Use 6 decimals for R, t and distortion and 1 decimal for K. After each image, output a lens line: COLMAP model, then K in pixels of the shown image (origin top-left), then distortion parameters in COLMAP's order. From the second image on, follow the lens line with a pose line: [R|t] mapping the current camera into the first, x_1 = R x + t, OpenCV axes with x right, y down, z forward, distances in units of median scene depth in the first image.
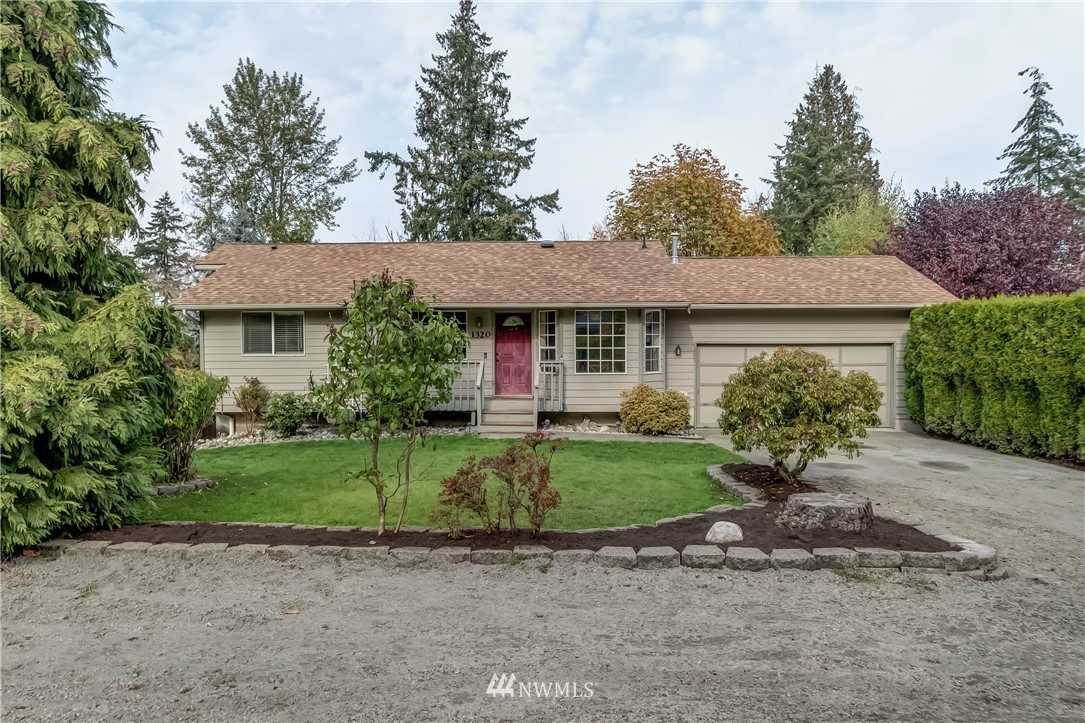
lens RADIAL K [[679.4, 0, 547.3], [0, 679.4, 354.3], [0, 0, 1]] dist [0.027797, 0.002562]
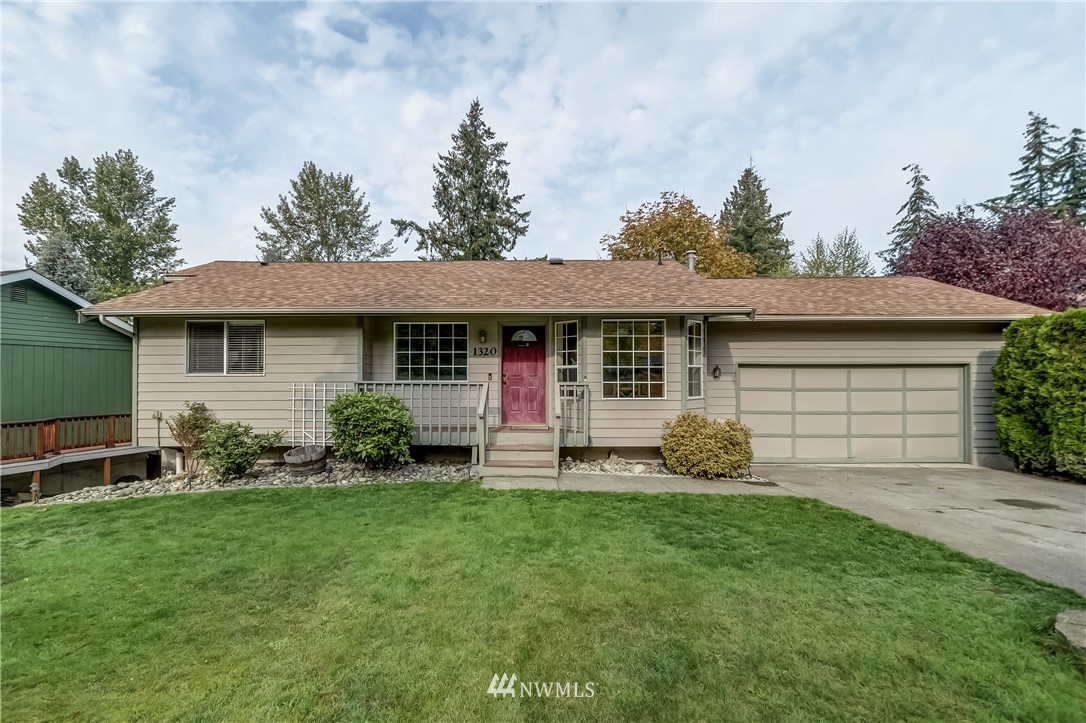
lens RADIAL K [[480.9, 0, 535.6], [0, 480.9, 372.8], [0, 0, 1]] dist [0.001549, 0.001179]
pose [[0.999977, 0.001877, 0.006443, -0.032648], [-0.001687, 0.999568, -0.029338, 0.011715], [-0.006495, 0.029326, 0.999549, 0.343220]]
